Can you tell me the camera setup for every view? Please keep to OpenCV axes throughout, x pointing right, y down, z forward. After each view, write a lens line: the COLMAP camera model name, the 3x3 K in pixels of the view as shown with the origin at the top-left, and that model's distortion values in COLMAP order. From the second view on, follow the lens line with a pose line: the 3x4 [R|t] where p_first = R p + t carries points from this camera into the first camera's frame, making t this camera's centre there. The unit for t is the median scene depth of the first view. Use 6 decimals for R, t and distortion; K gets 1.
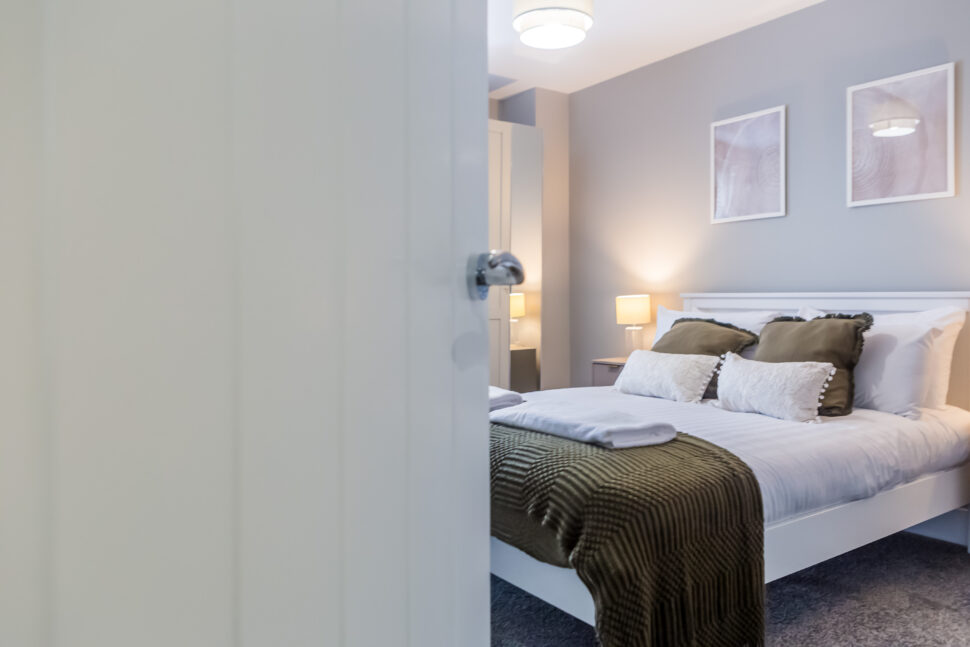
lens RADIAL K [[721.8, 0, 483.6], [0, 721.8, 317.2], [0, 0, 1]] dist [0.005561, -0.016933]
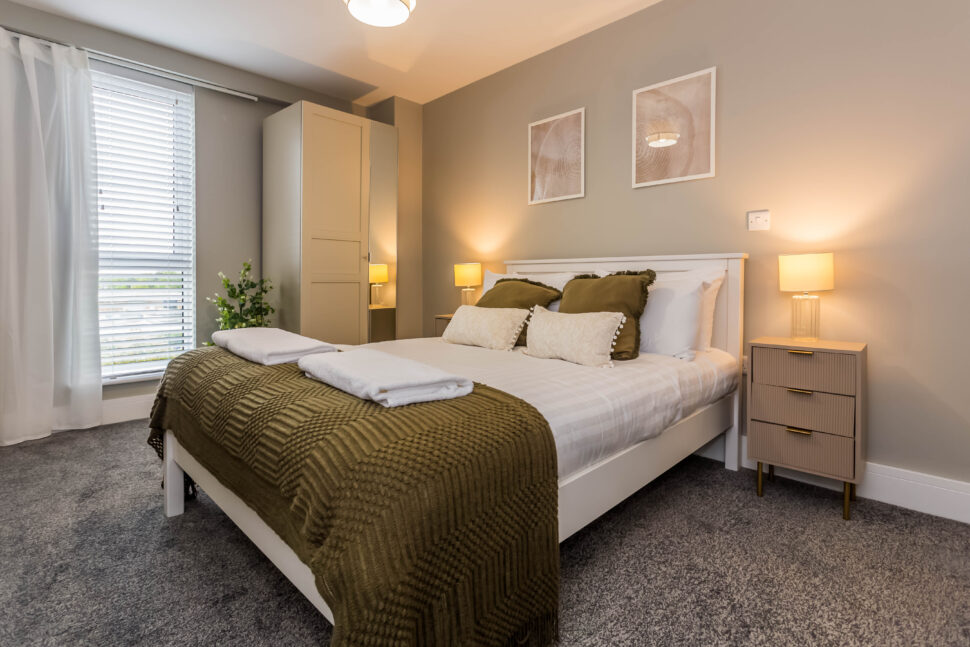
lens RADIAL K [[478.2, 0, 484.5], [0, 478.2, 296.7], [0, 0, 1]] dist [0.002077, 0.002341]
pose [[0.982952, 0.000356, 0.183864, 0.130170], [-0.001690, 0.999973, 0.007098, 0.032582], [-0.183856, -0.007287, 0.982926, 0.297497]]
